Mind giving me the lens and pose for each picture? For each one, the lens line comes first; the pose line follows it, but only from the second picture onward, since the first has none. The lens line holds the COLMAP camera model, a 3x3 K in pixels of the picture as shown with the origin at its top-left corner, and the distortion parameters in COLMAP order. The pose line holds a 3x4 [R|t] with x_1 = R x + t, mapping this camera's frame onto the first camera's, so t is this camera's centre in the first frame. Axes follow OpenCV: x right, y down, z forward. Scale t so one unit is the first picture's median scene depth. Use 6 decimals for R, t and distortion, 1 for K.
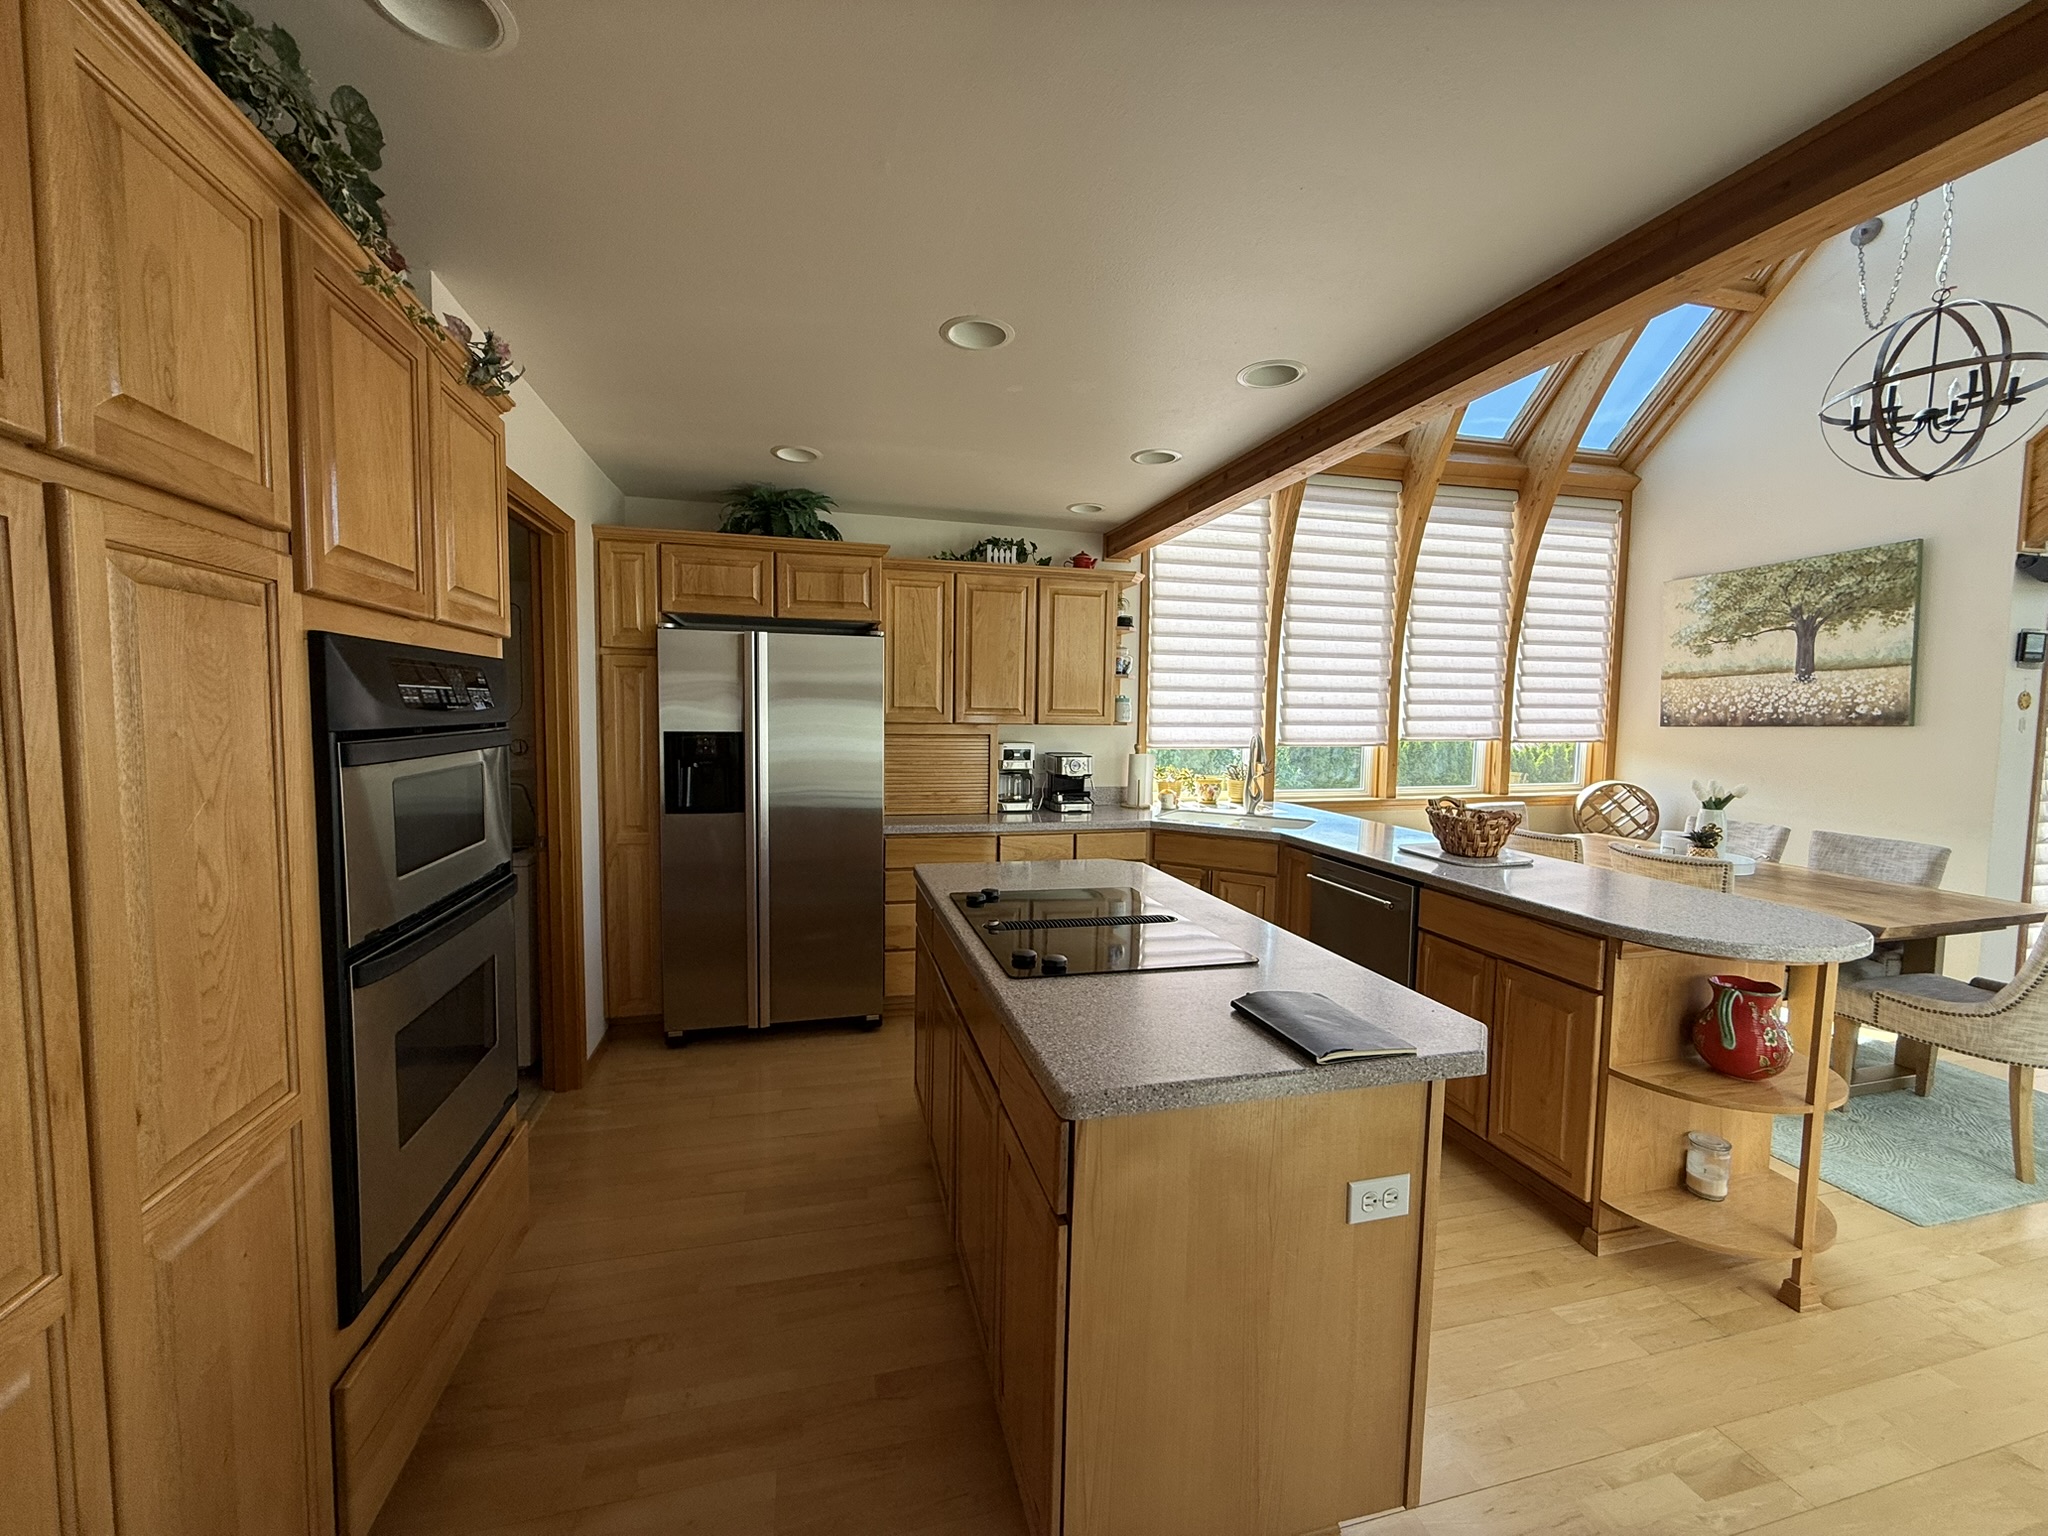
lens RADIAL K [[815.6, 0, 1024.0], [0, 815.6, 768.0], [0, 0, 1]] dist [-0.001055, -0.000020]
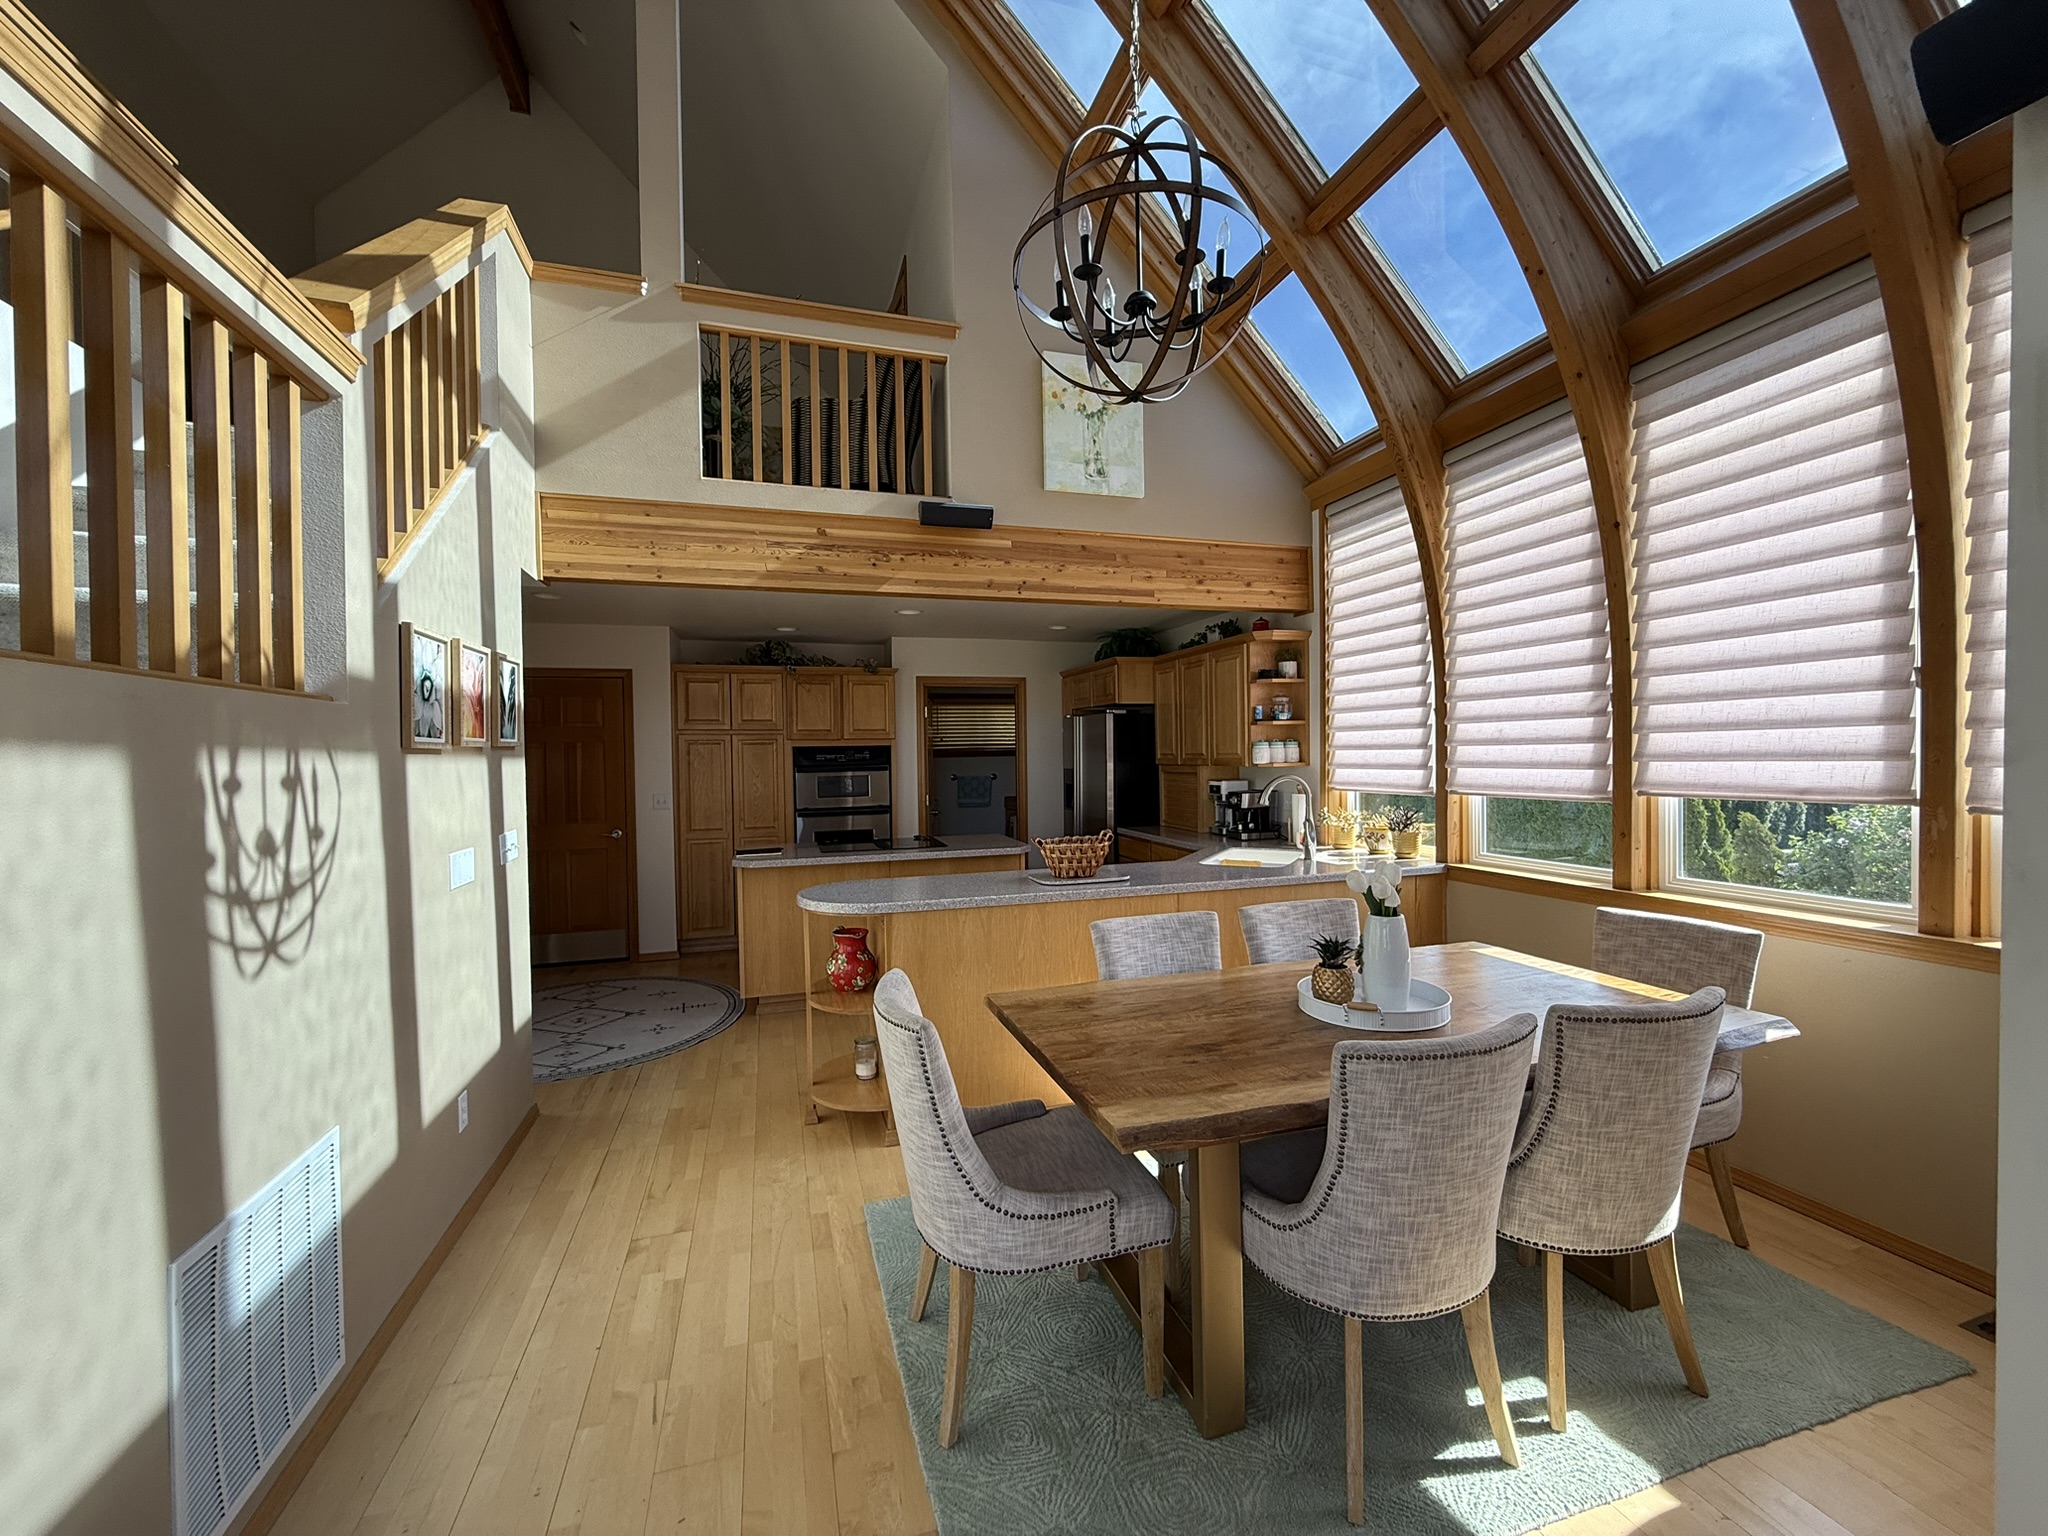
lens RADIAL K [[815.6, 0, 1024.0], [0, 815.6, 768.0], [0, 0, 1]] dist [-0.001055, -0.000020]
pose [[0.035062, 0.001051, -0.999385, 1.162636], [-0.058777, 0.998271, -0.001012, -0.028778], [0.997655, 0.058776, 0.035063, 0.597784]]
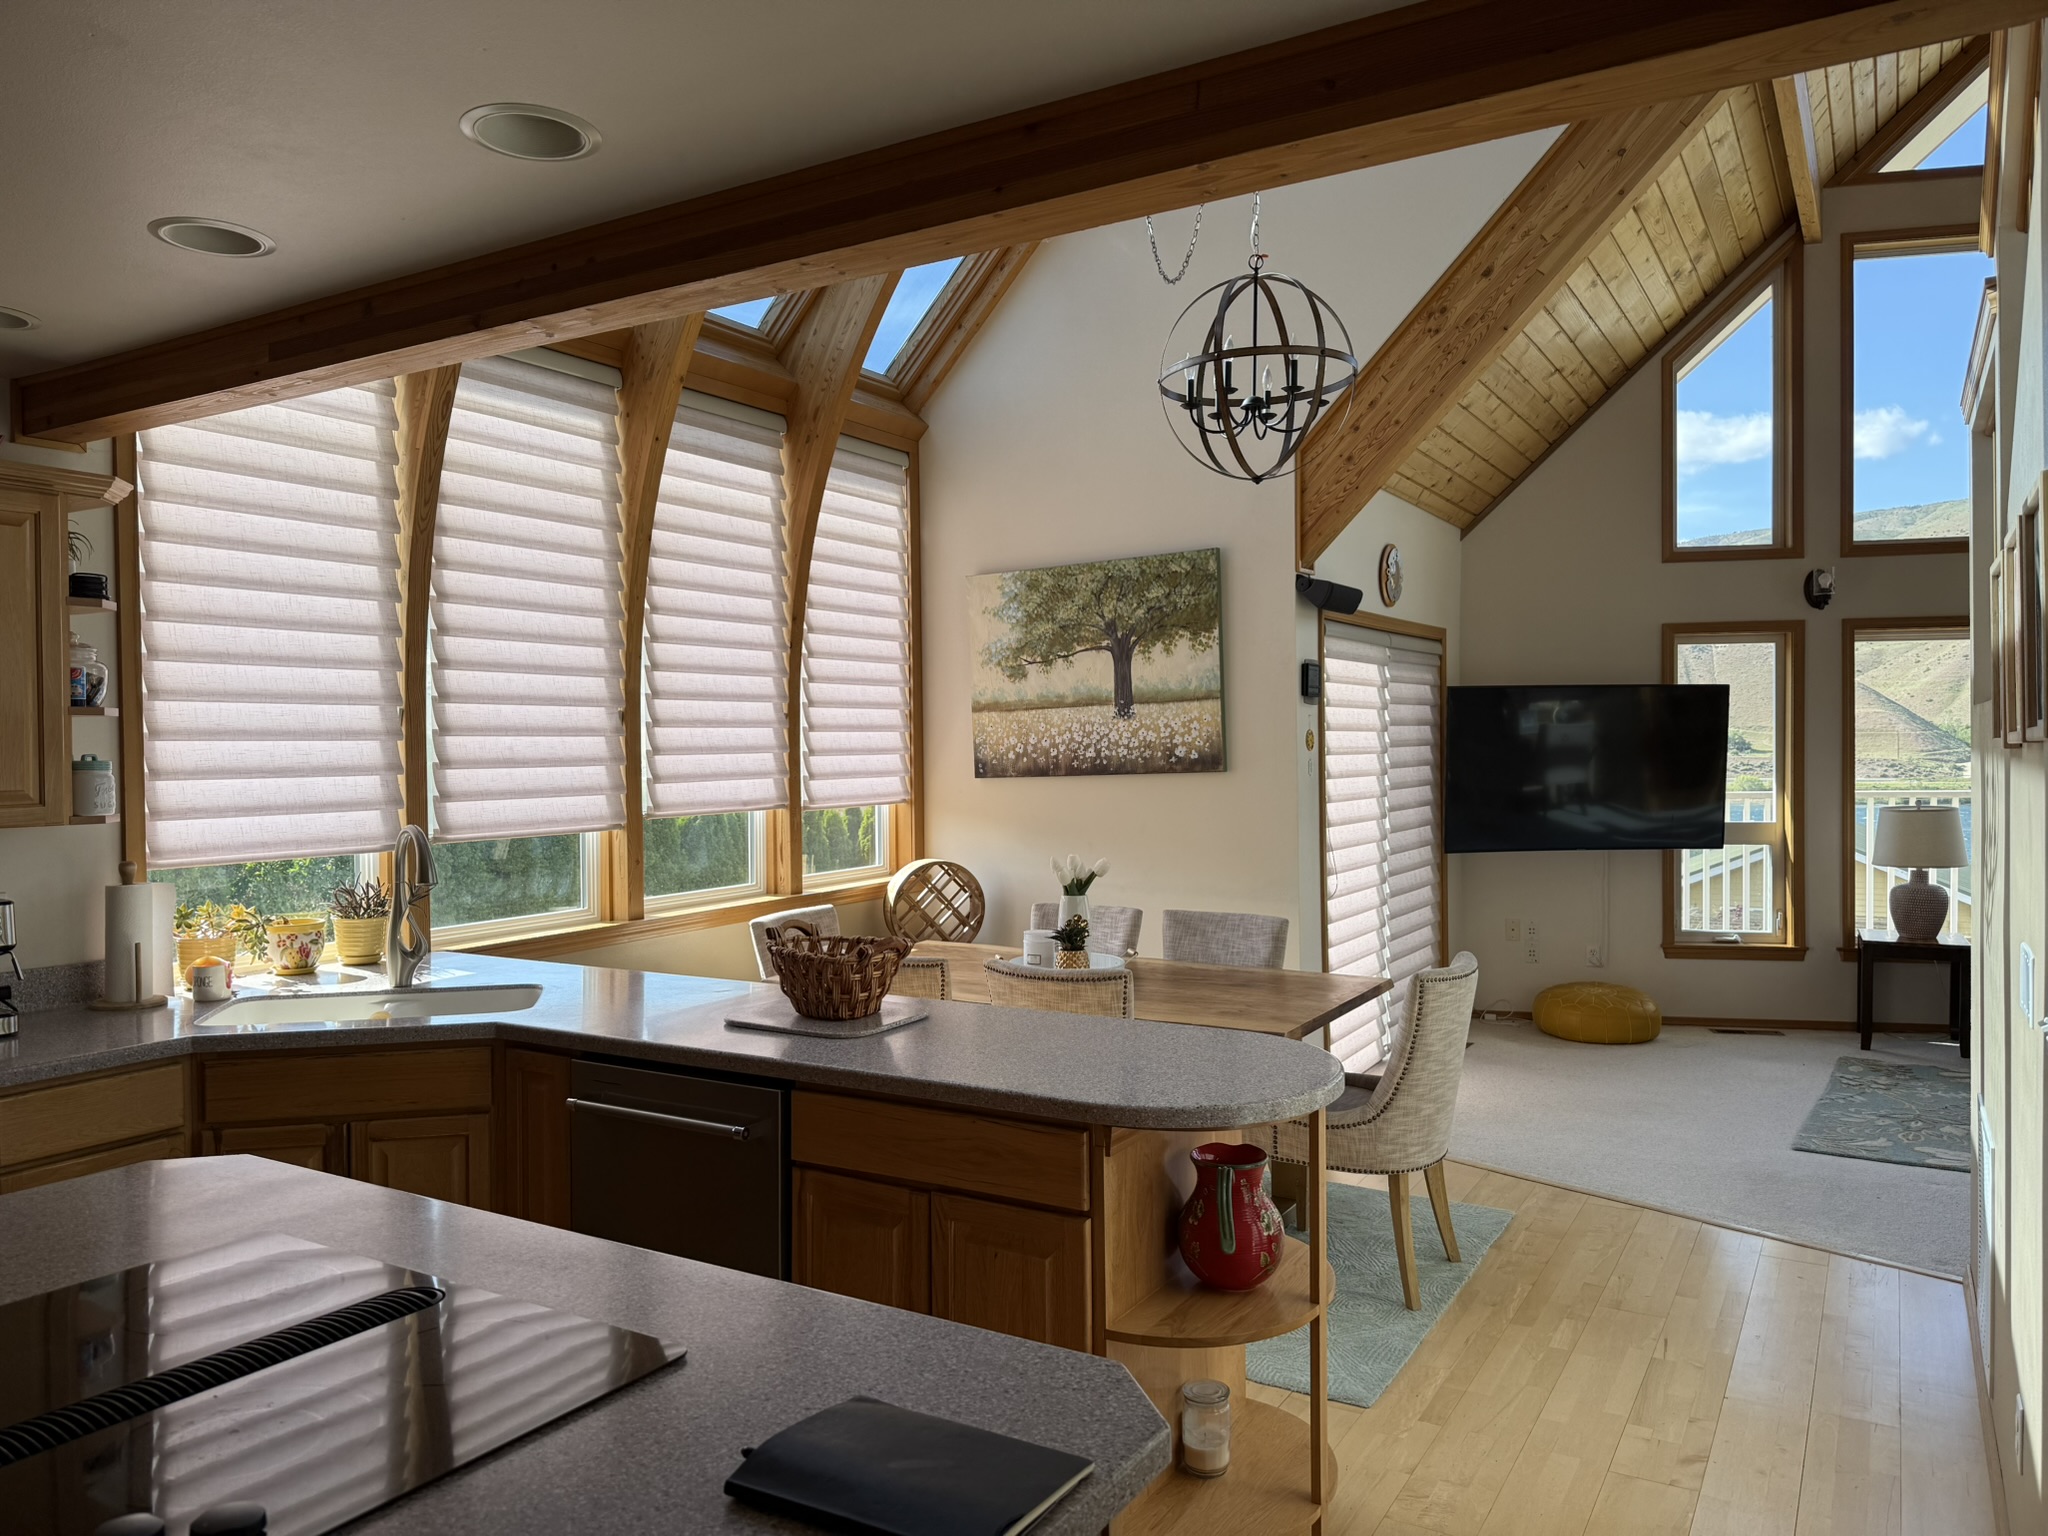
lens RADIAL K [[1414.0, 0, 1024.1], [0, 1414.0, 773.5], [0, 0, 1]] dist [0.153005, -0.254210]
pose [[0.710444, -0.032727, 0.702993, -0.064183], [0.066465, 0.997573, -0.020729, -0.028997], [-0.700609, 0.061451, 0.710895, 0.101388]]
